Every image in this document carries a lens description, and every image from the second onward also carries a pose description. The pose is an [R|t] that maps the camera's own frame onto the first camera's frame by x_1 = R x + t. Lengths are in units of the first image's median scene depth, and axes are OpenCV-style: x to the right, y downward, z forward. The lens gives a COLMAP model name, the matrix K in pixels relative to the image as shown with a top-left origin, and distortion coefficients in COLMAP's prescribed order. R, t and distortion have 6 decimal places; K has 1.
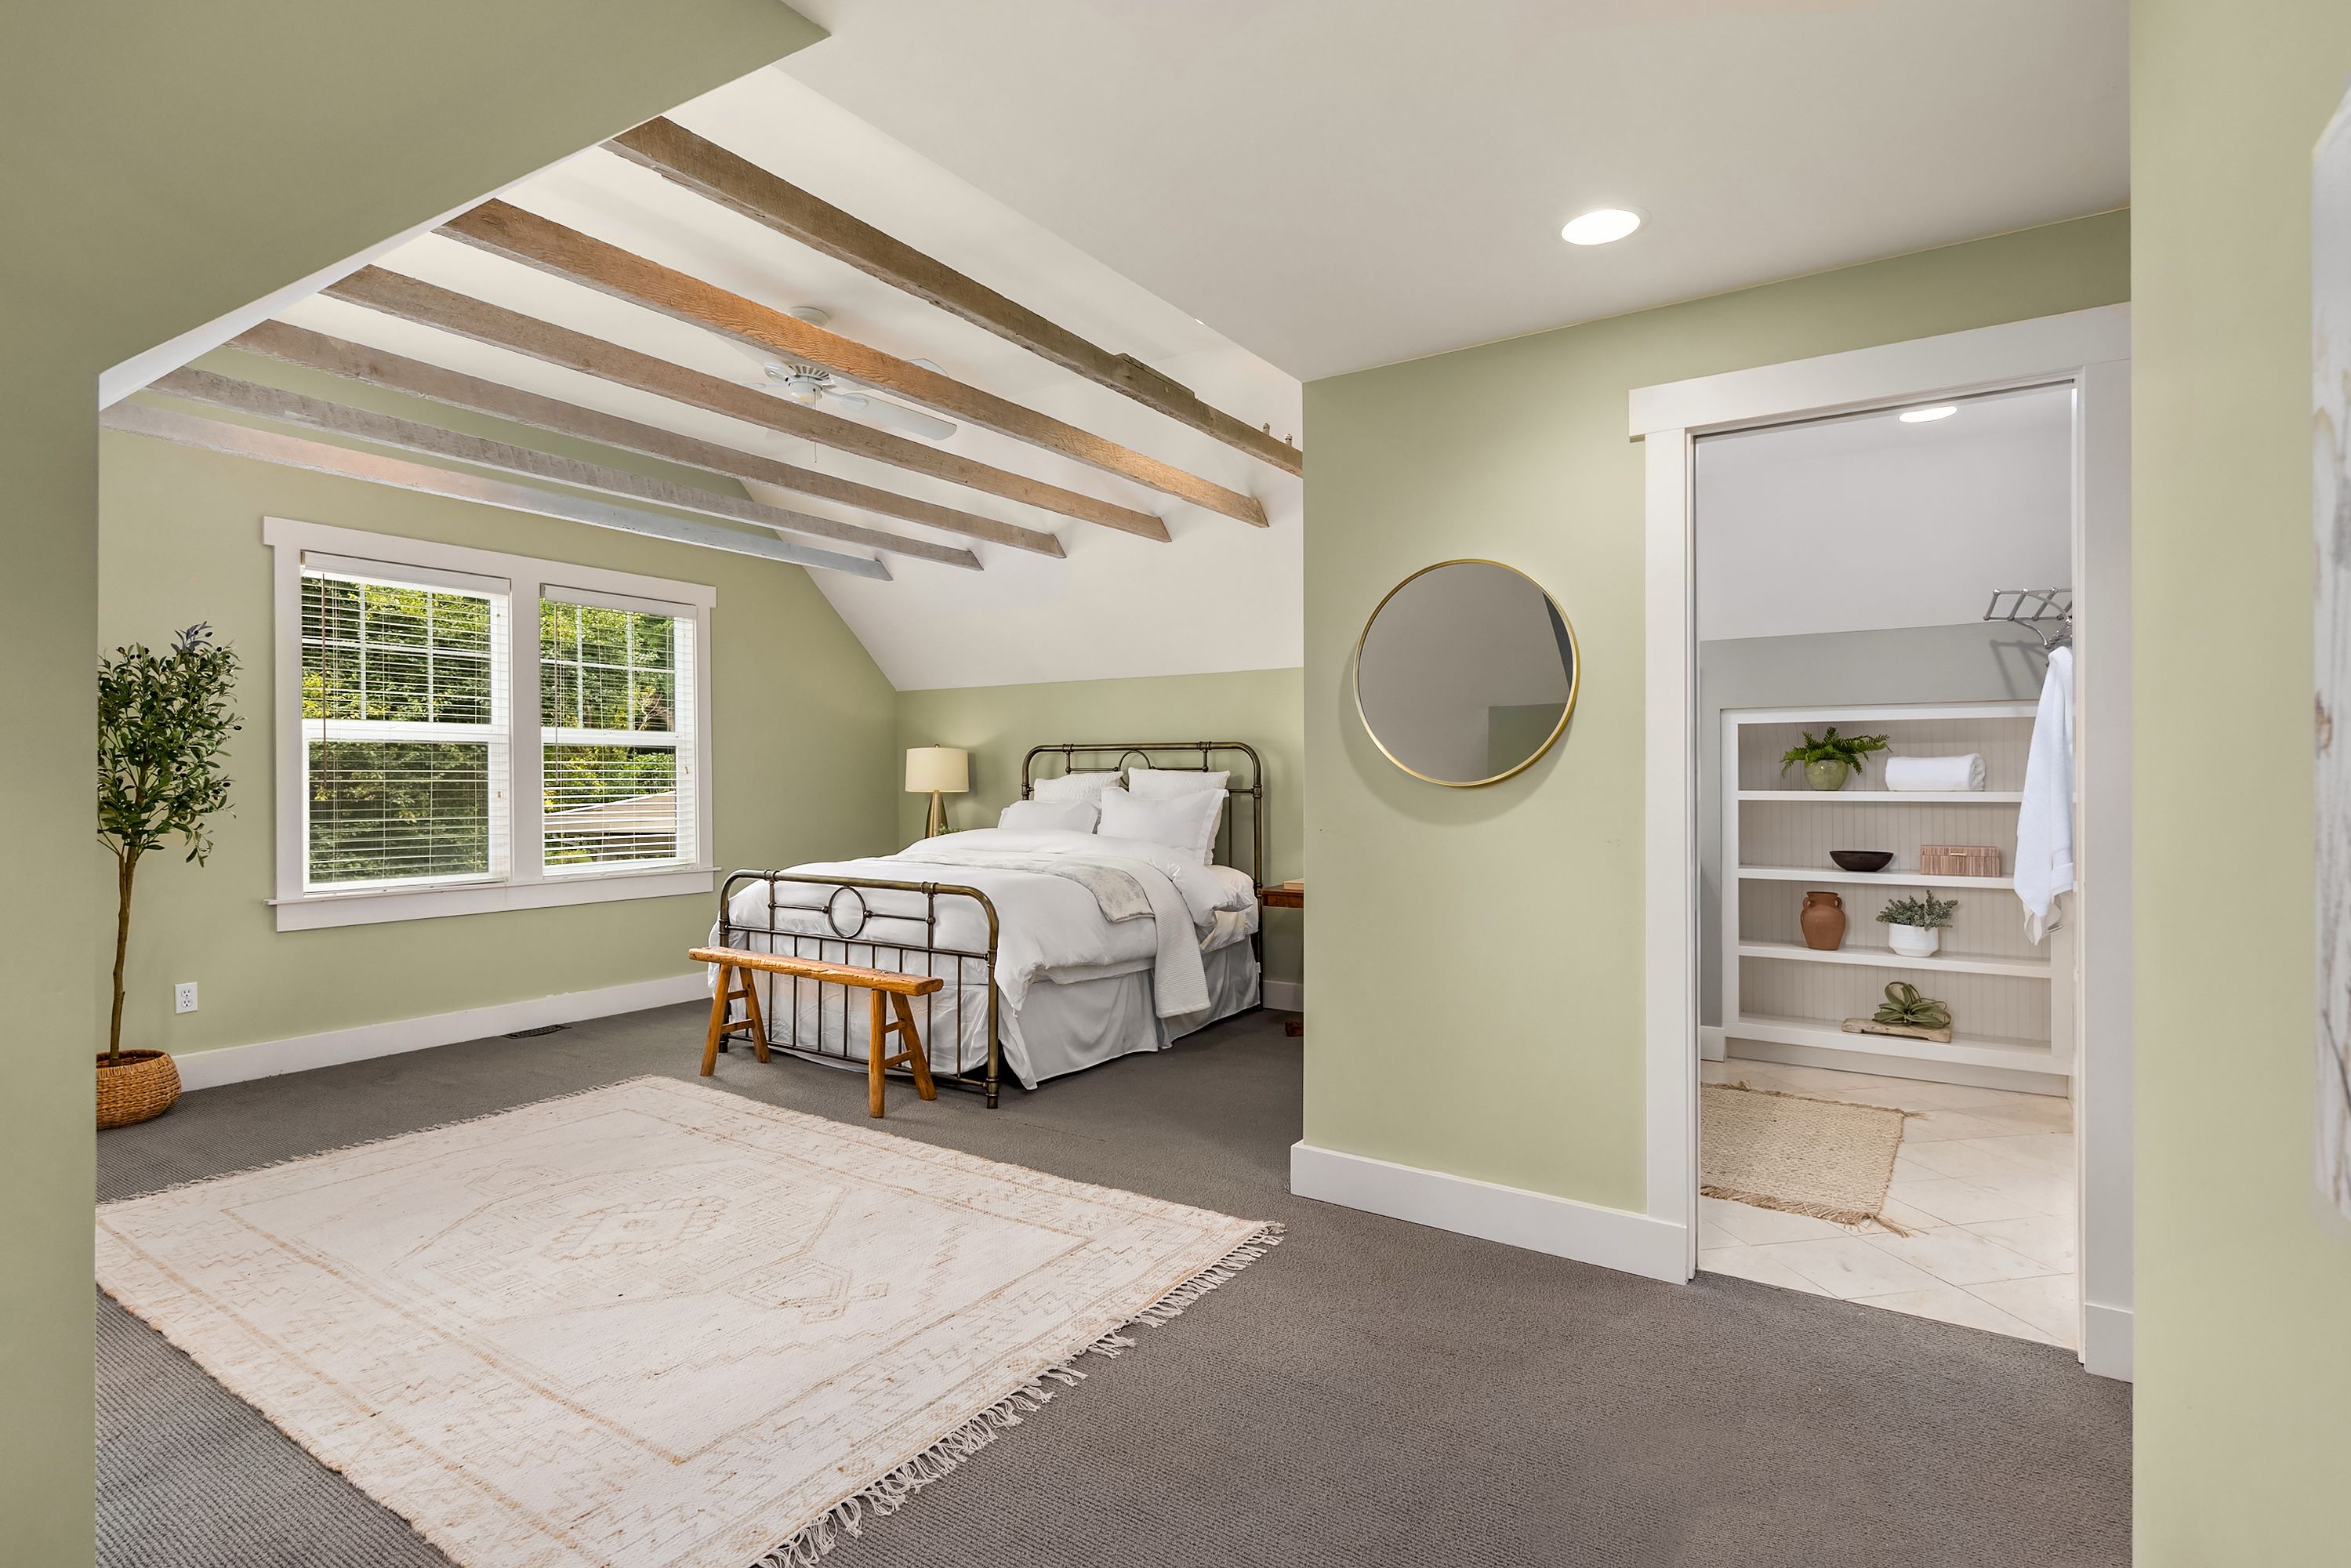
lens RADIAL K [[1145.5, 0, 1173.5], [0, 1145.5, 792.8], [0, 0, 1]] dist [-0.001441, 0.000789]
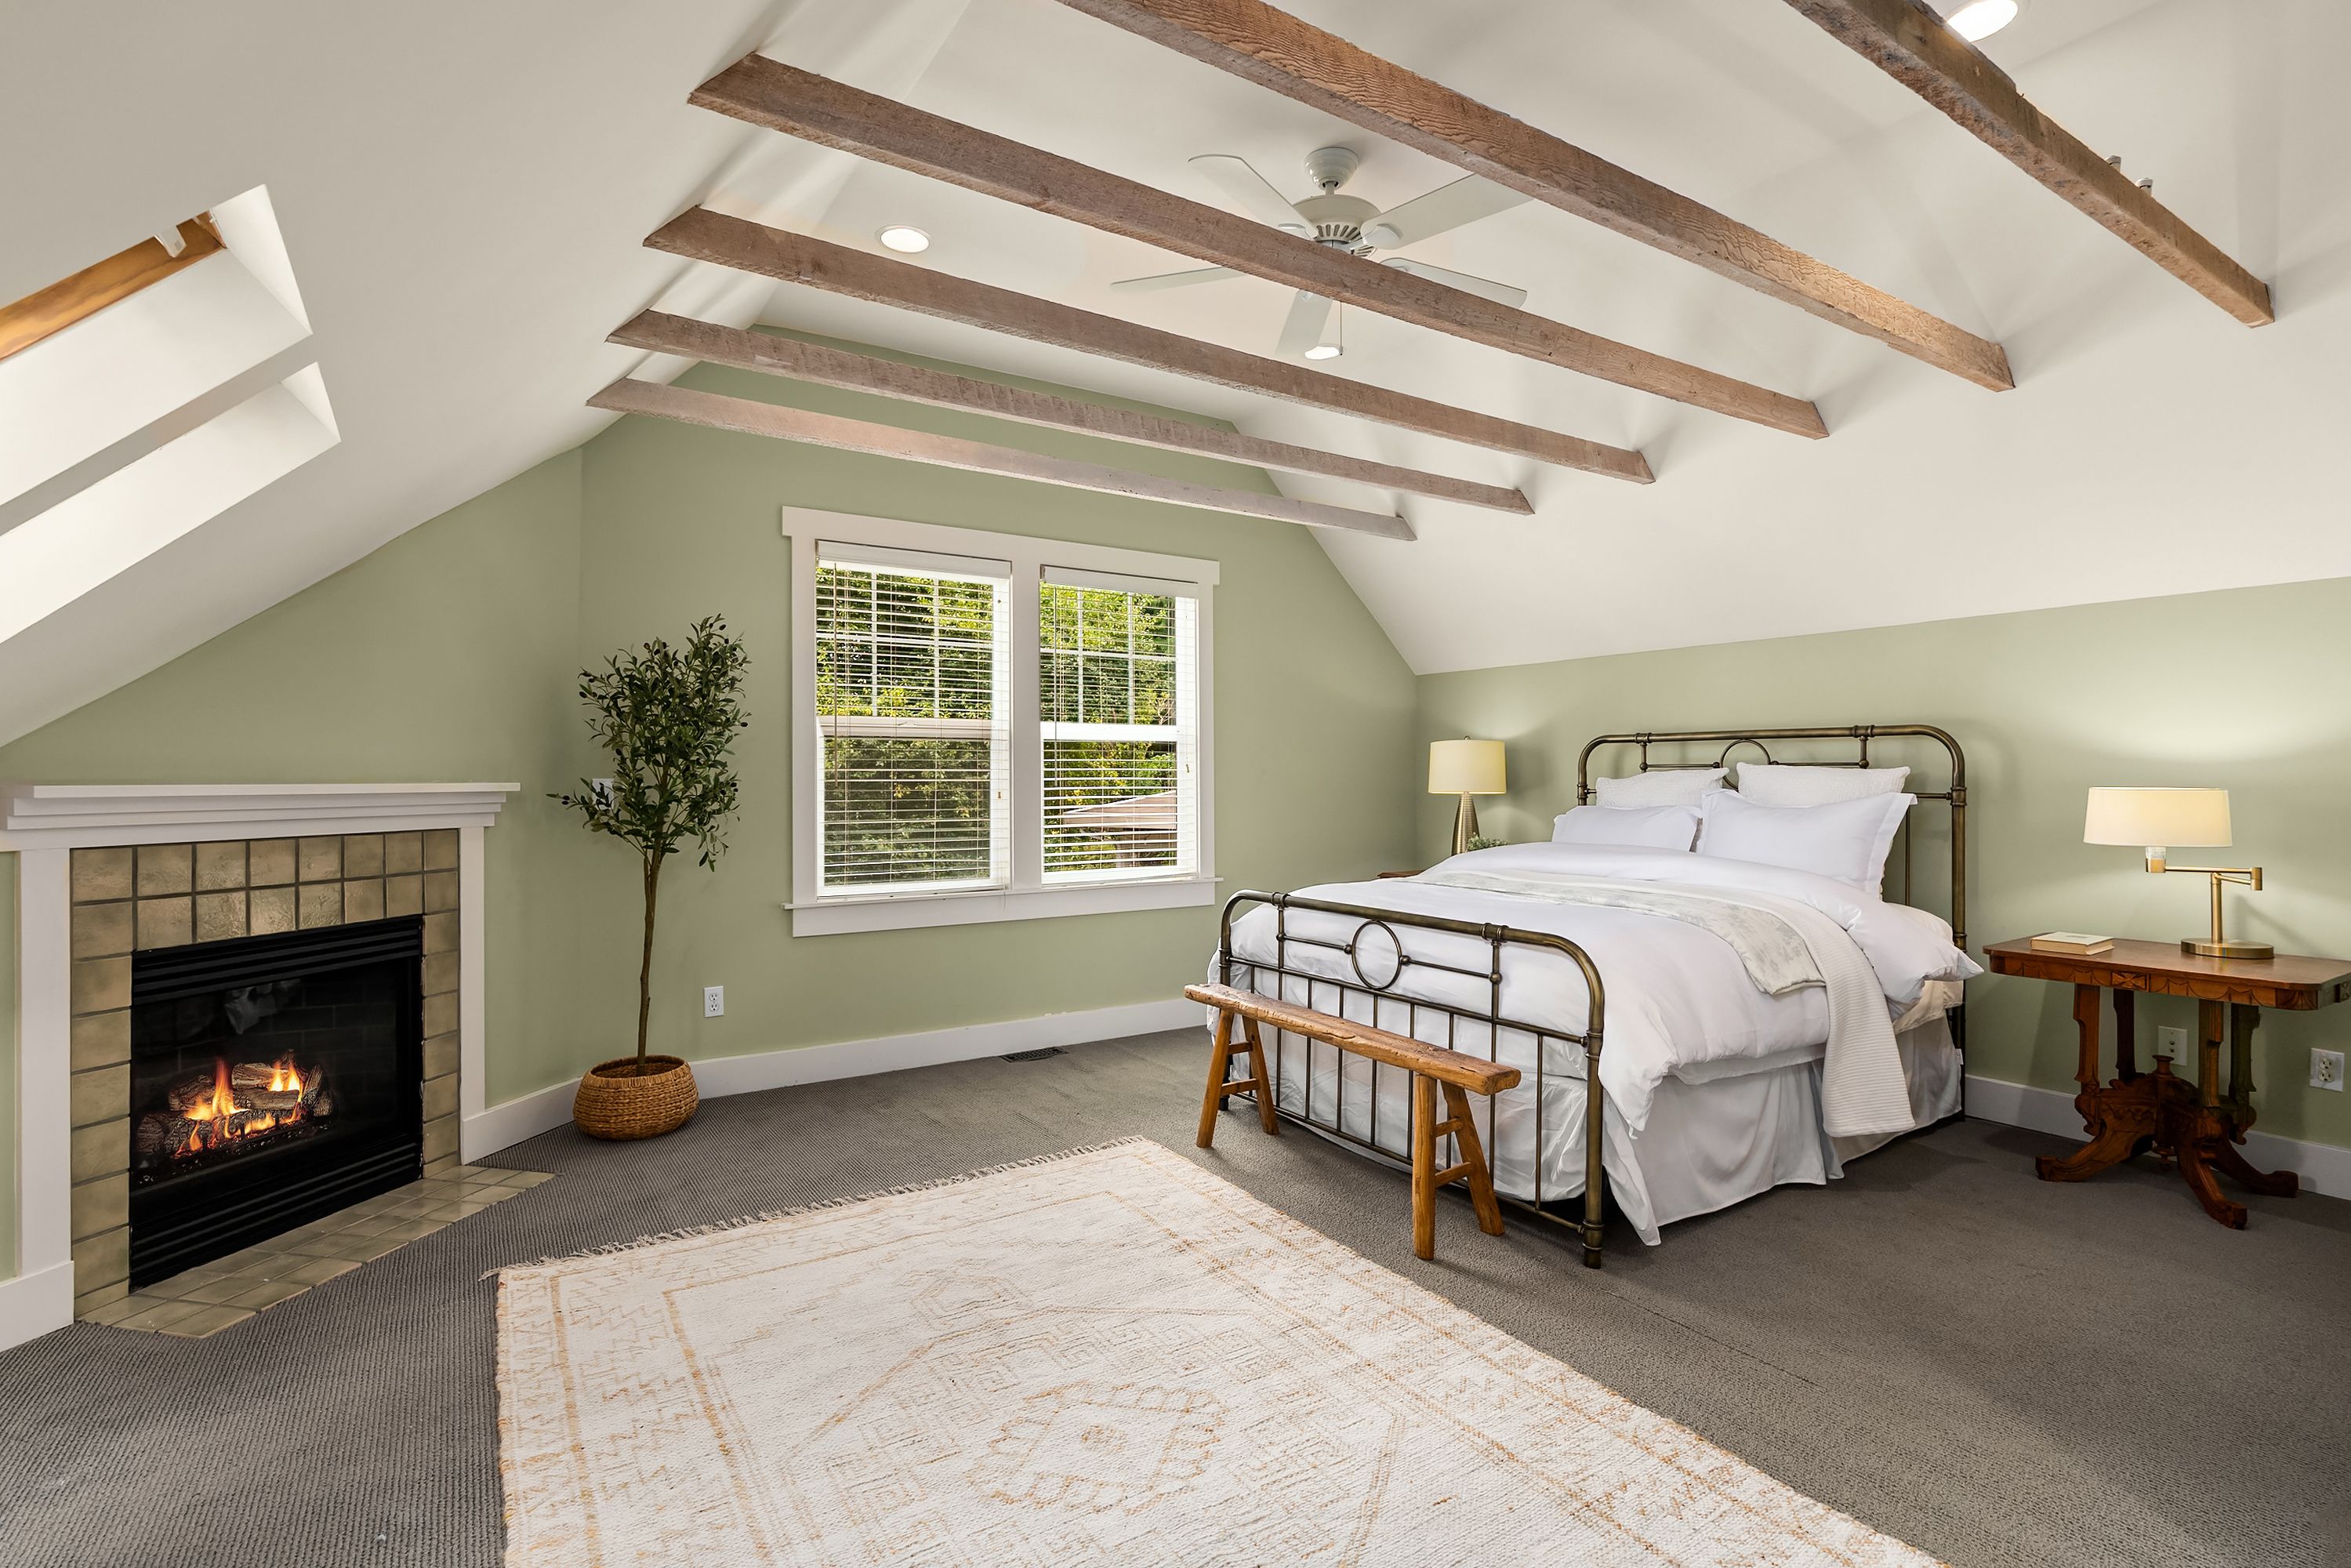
lens RADIAL K [[1081.0, 0, 1172.9], [0, 1081.0, 792.2], [0, 0, 1]] dist [-0.001156, -0.000137]
pose [[0.910407, 0.005525, -0.413677, -0.111923], [-0.004692, 0.999984, 0.003031, -0.004757], [0.413688, -0.000818, 0.910419, 0.292770]]
